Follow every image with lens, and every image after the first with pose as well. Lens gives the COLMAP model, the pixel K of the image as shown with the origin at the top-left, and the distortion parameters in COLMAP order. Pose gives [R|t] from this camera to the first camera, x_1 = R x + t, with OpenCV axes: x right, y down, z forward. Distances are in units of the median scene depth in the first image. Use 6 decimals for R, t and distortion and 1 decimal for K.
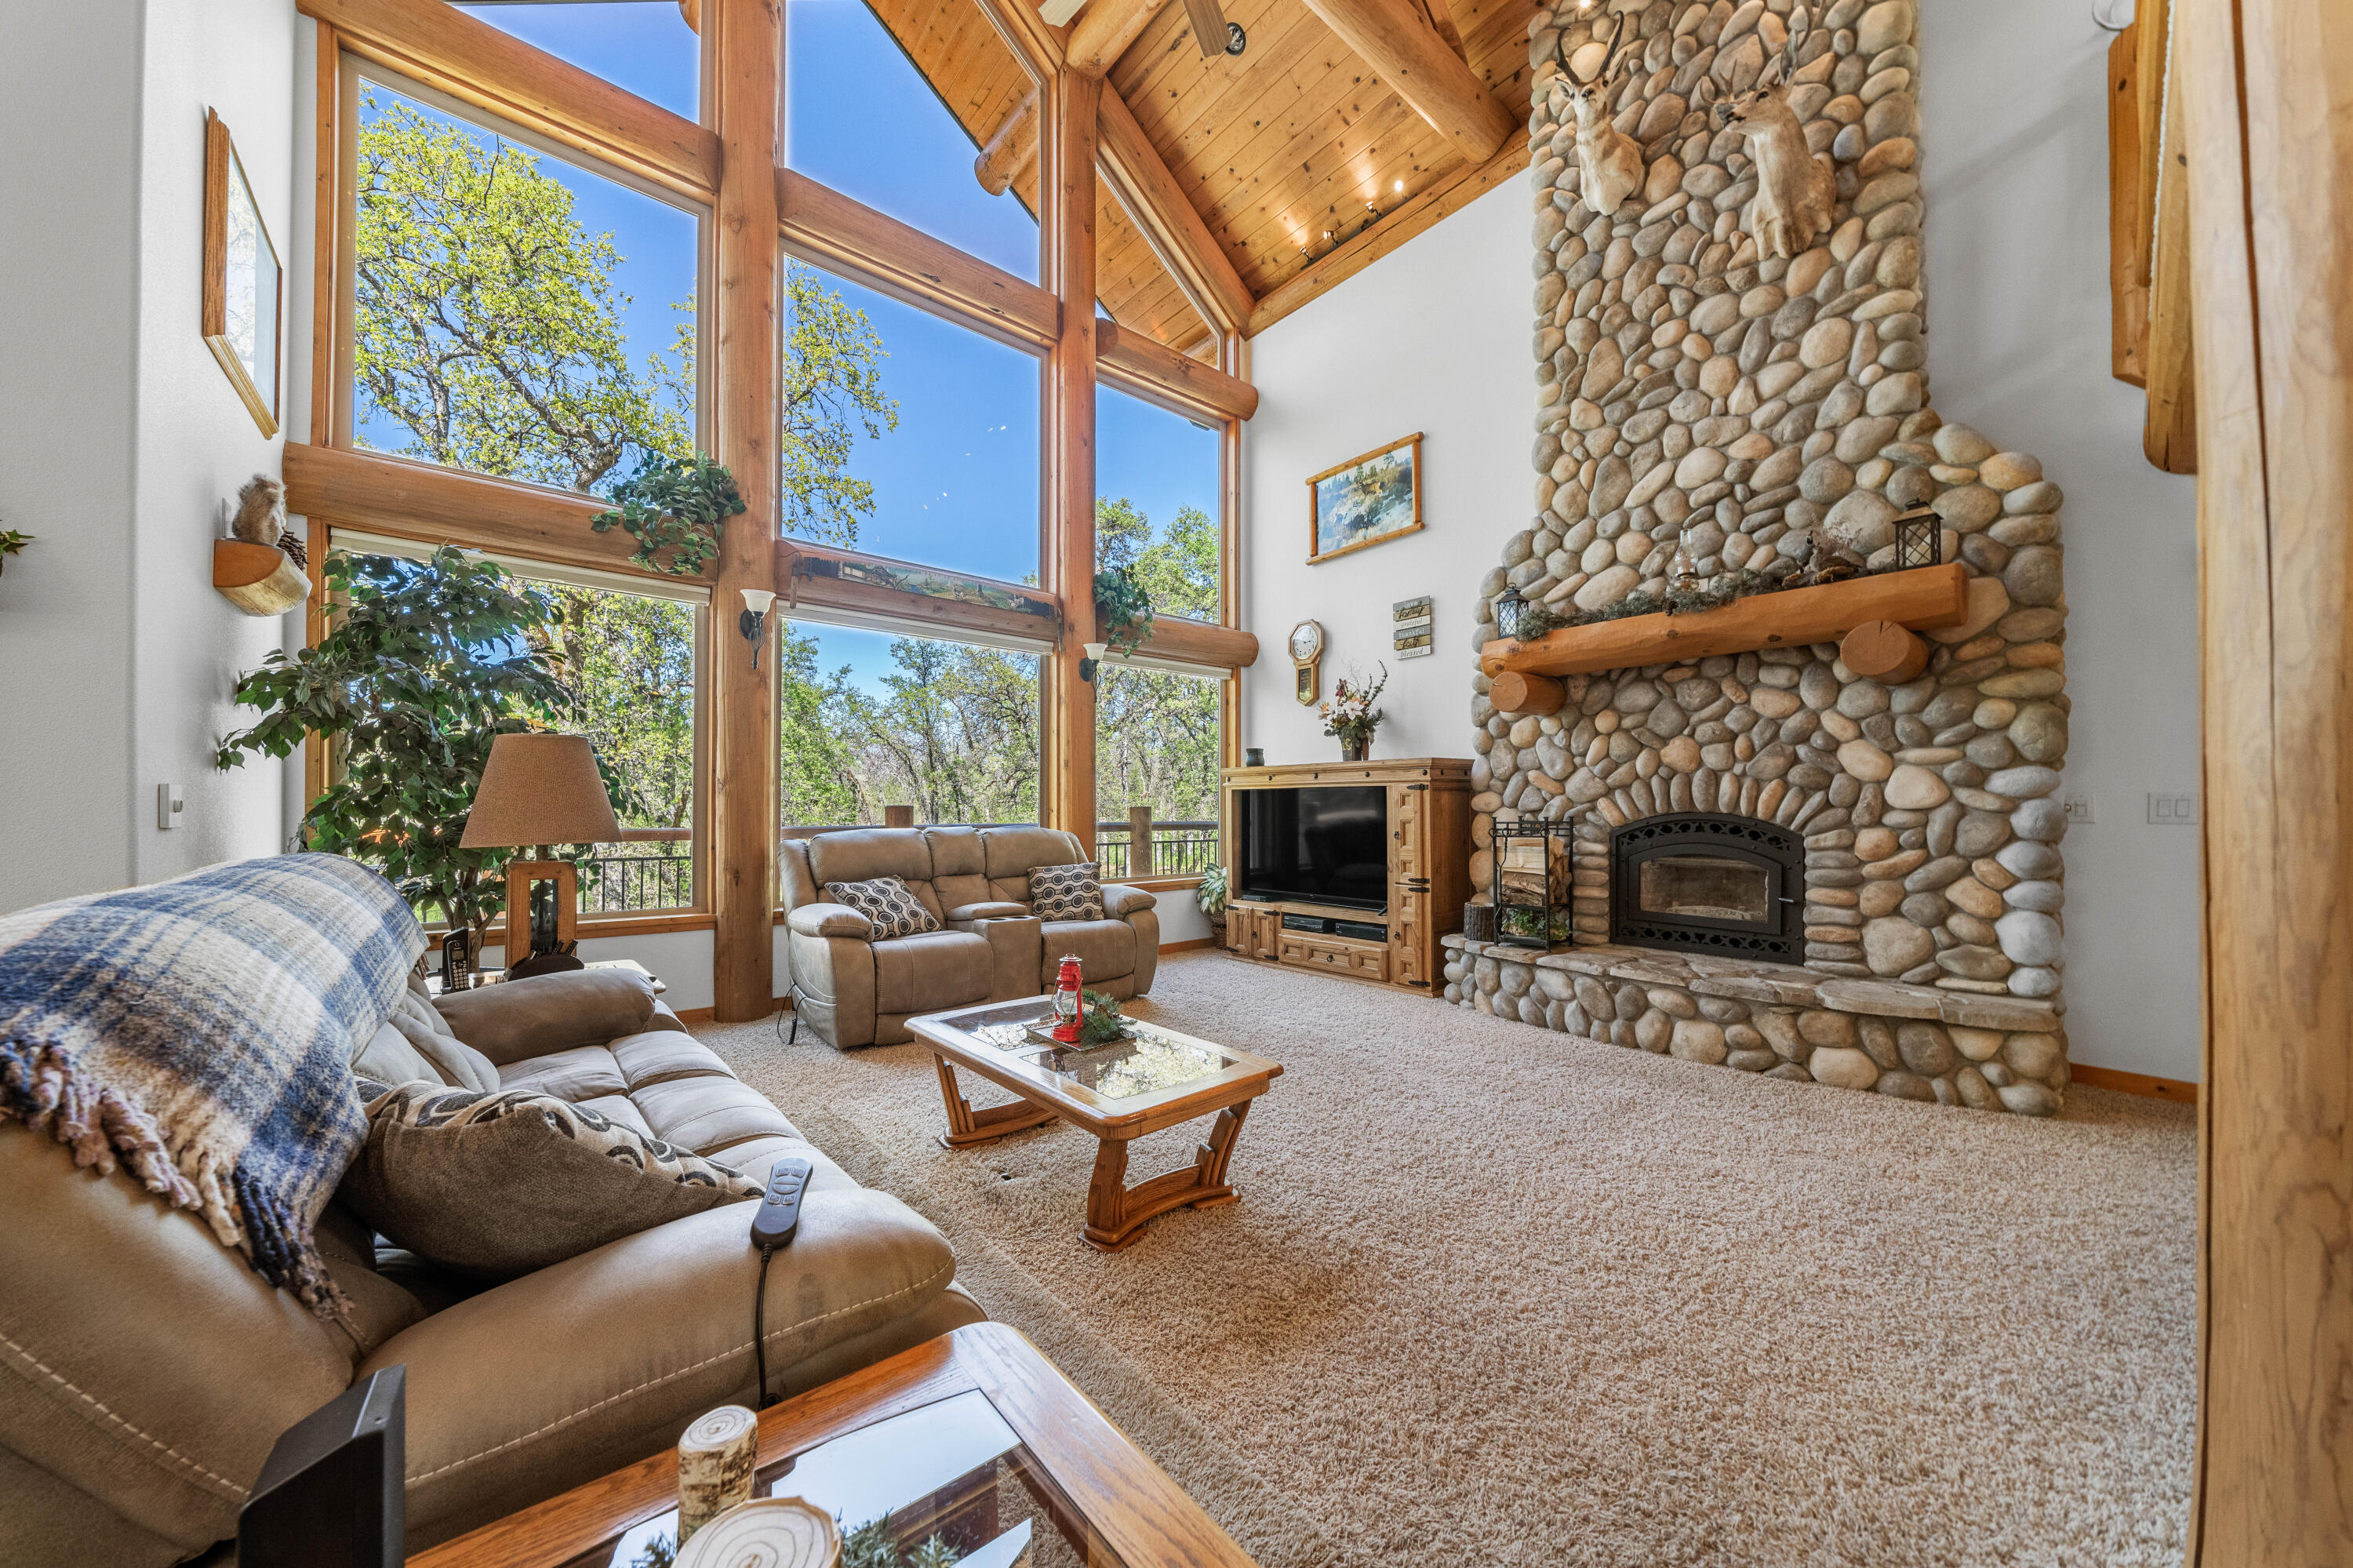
lens RADIAL K [[823.5, 0, 1180.7], [0, 823.5, 788.9], [0, 0, 1]] dist [-0.001805, -0.000338]
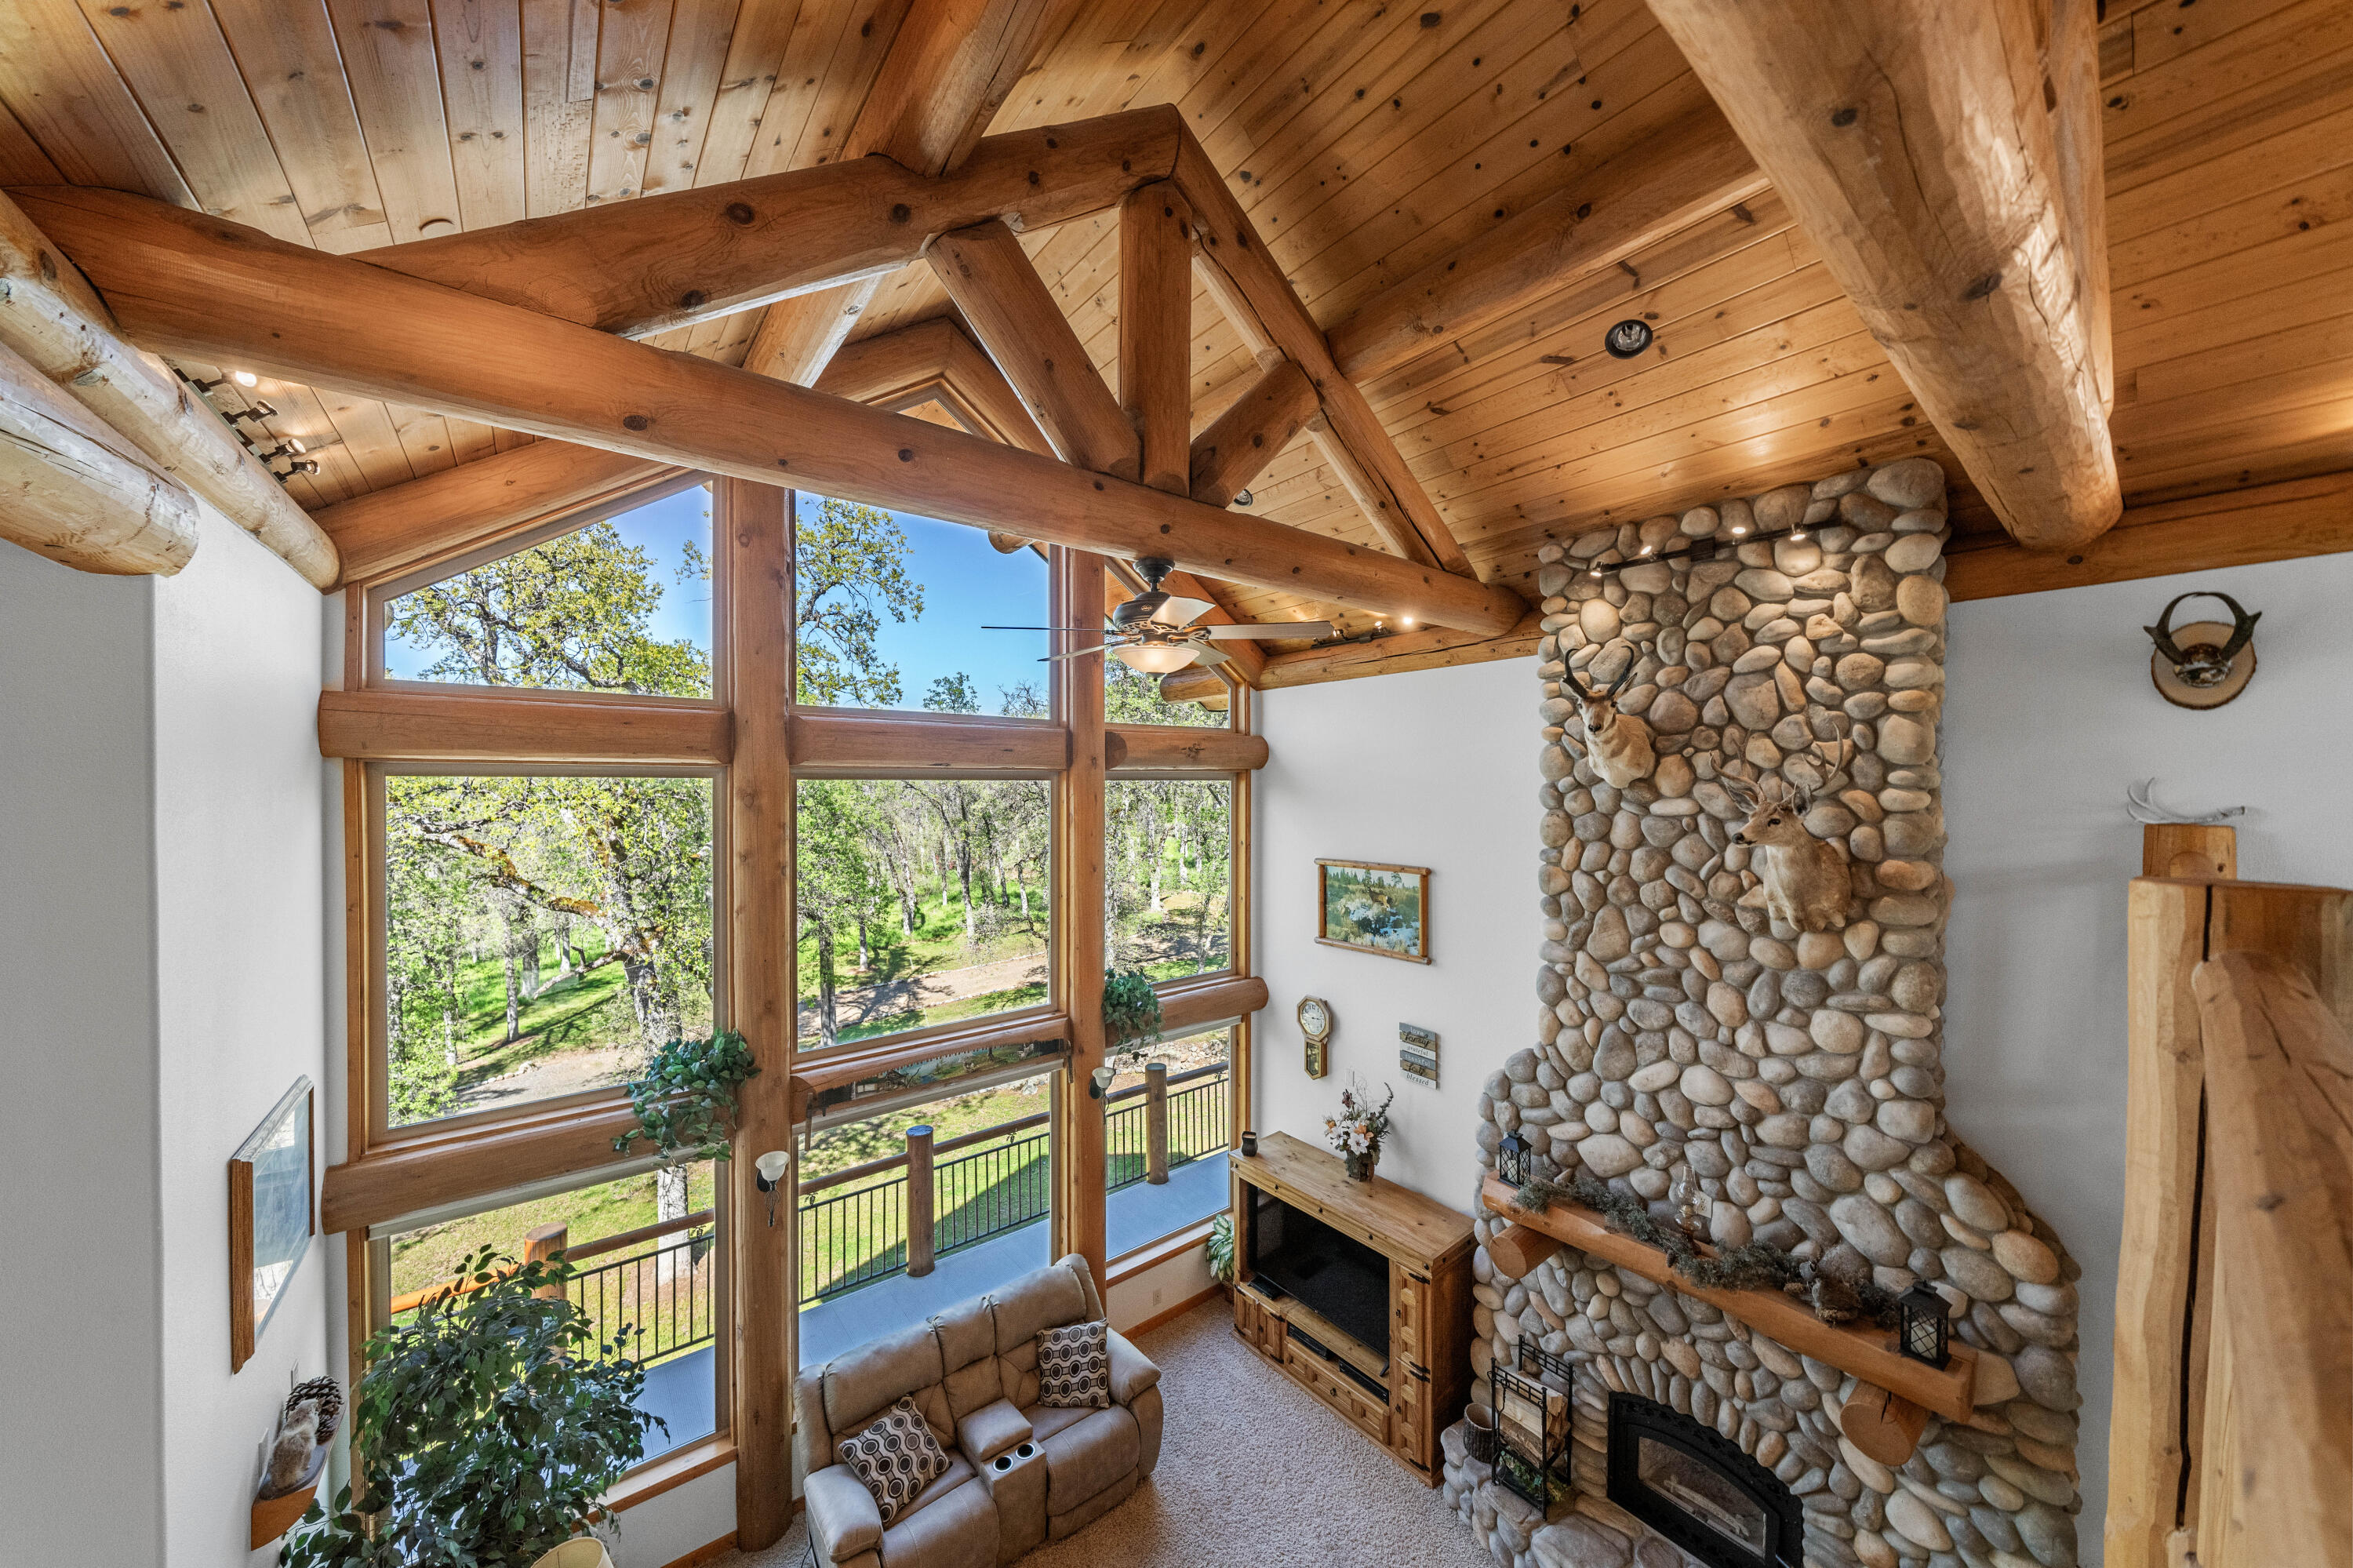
lens RADIAL K [[807.3, 0, 1176.5], [0, 807.3, 784.0], [0, 0, 1]] dist [-0.000941, 0.000046]
pose [[0.999217, 0.002344, -0.039483, 0.030631], [-0.001349, 0.999681, 0.025214, -0.686412], [0.039529, -0.025141, 0.998902, 0.015553]]
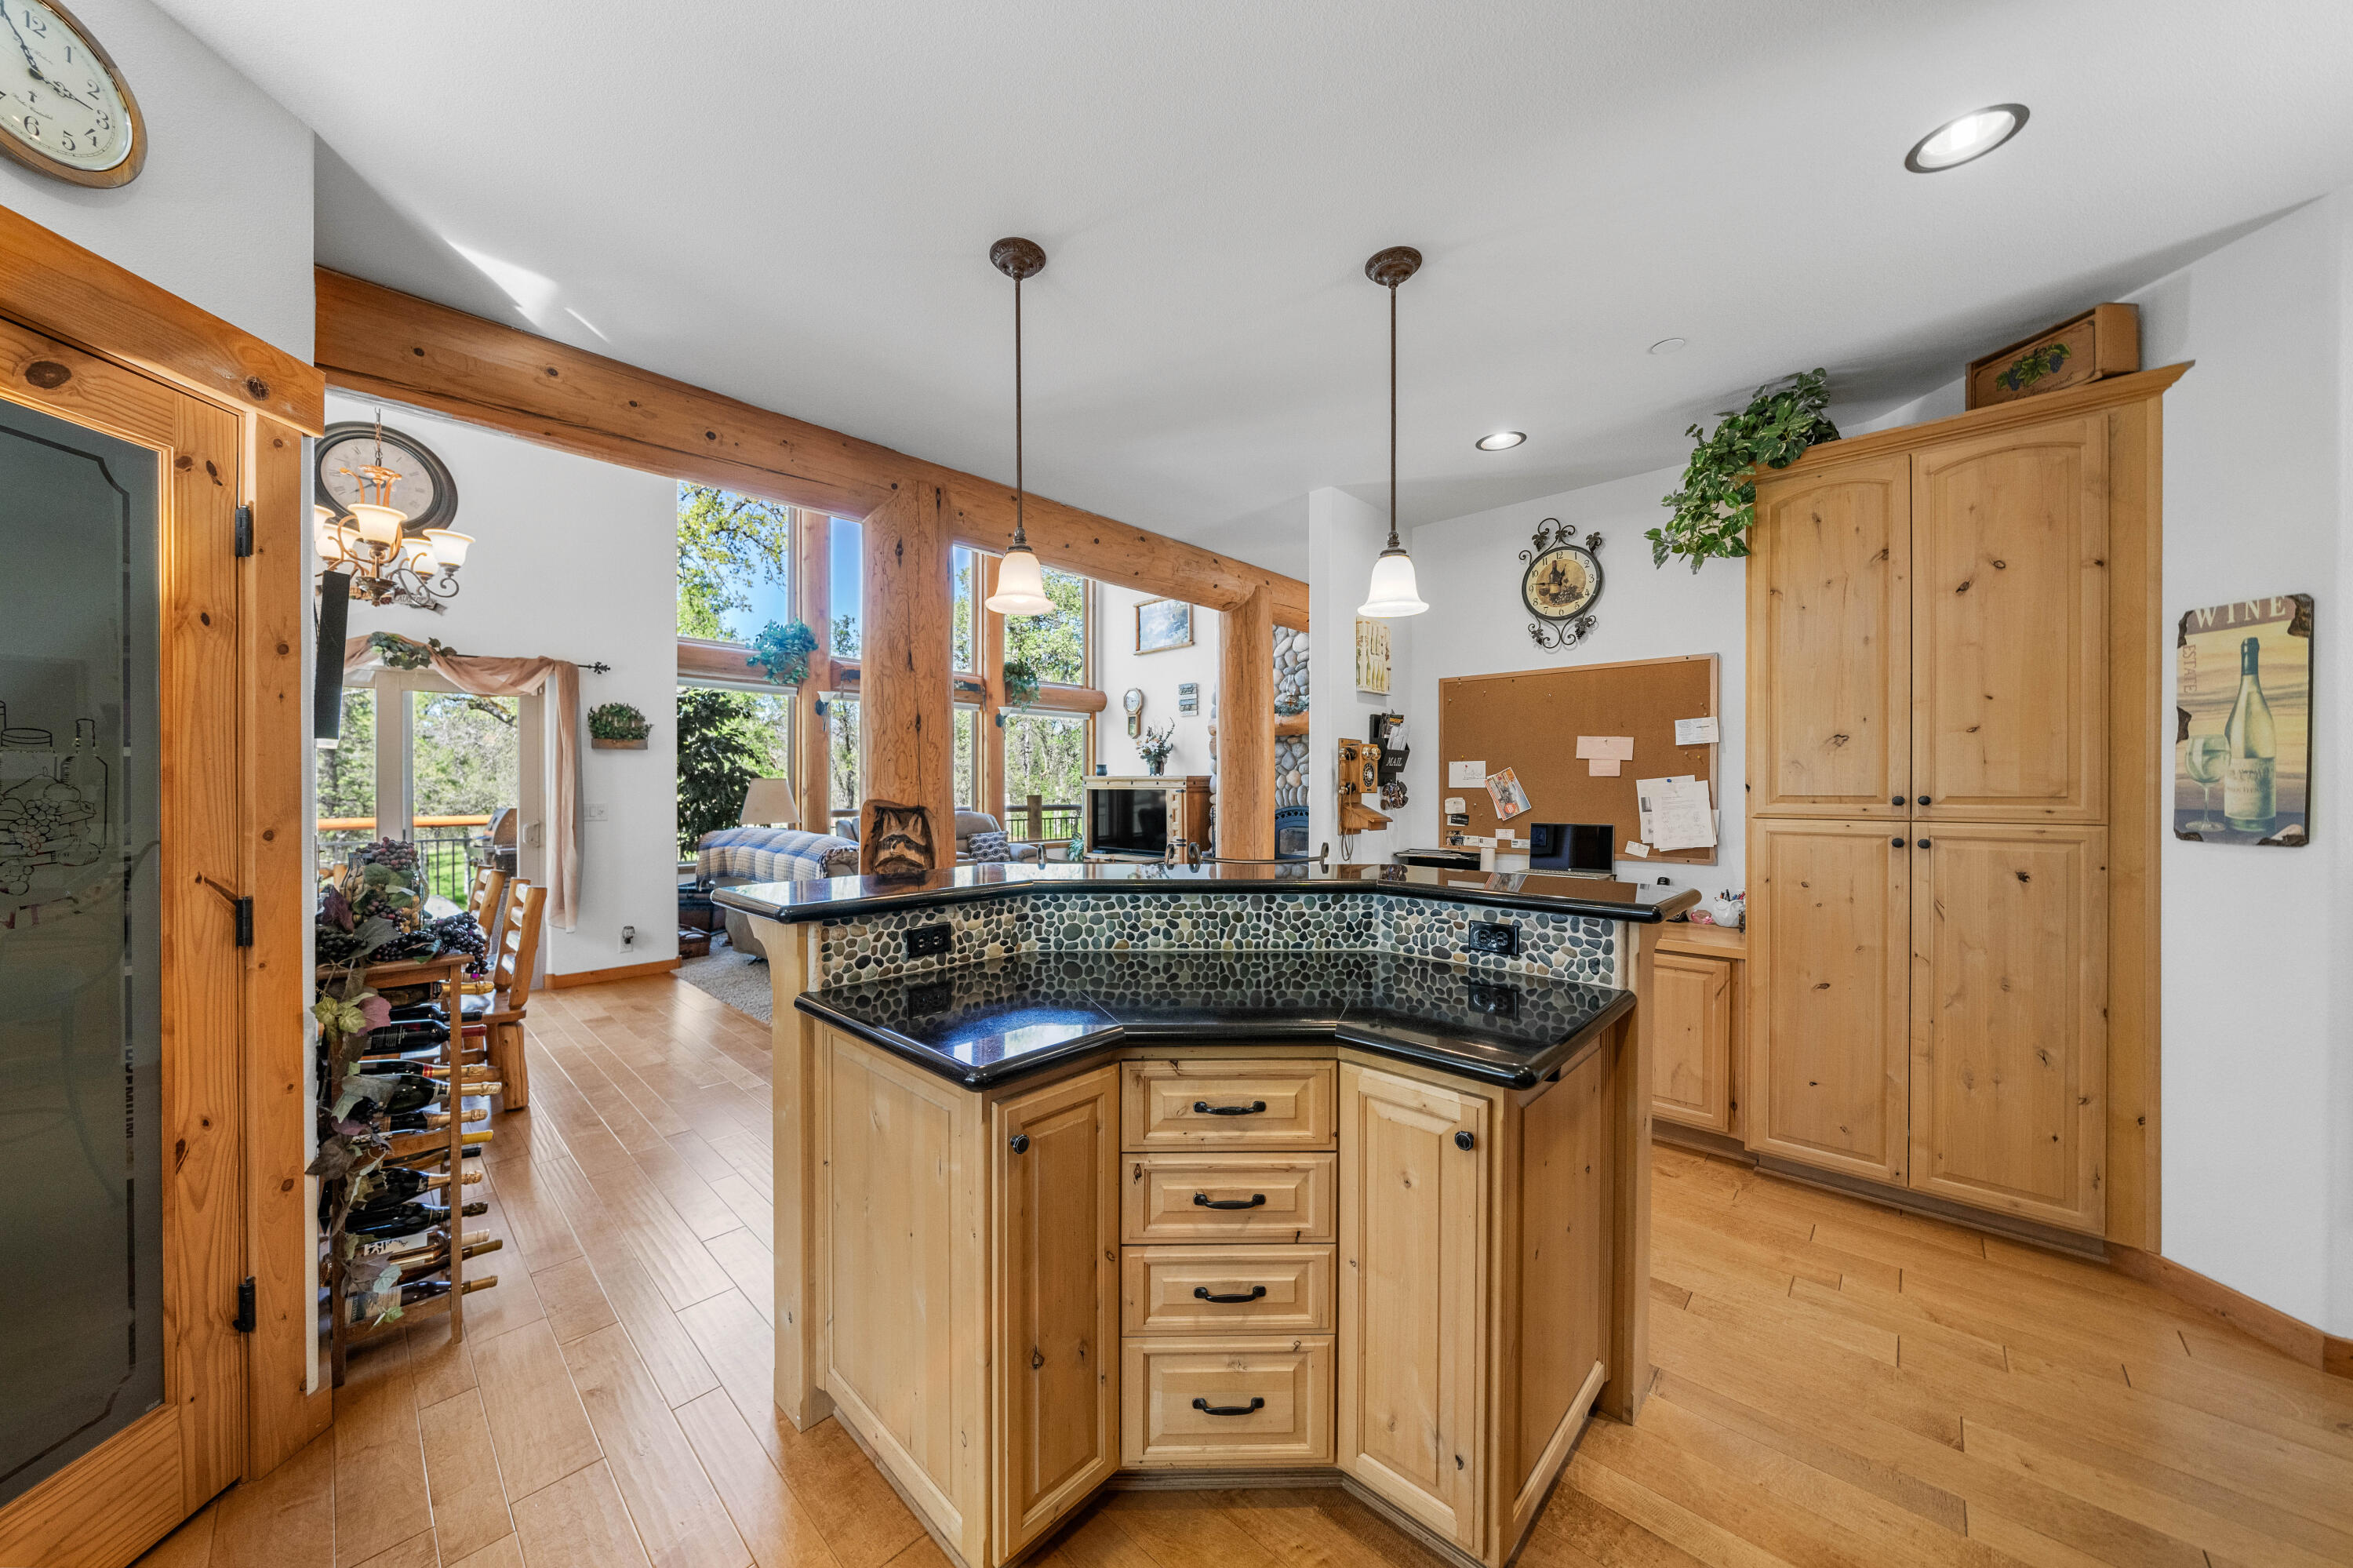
lens RADIAL K [[785.7, 0, 1200.9], [0, 785.7, 782.7], [0, 0, 1]] dist [-0.000614, -0.000029]
pose [[0.989155, 0.005913, 0.146757, 0.076241], [-0.009500, 0.999673, 0.023757, -0.070276], [-0.146569, -0.024893, 0.988887, -0.852765]]
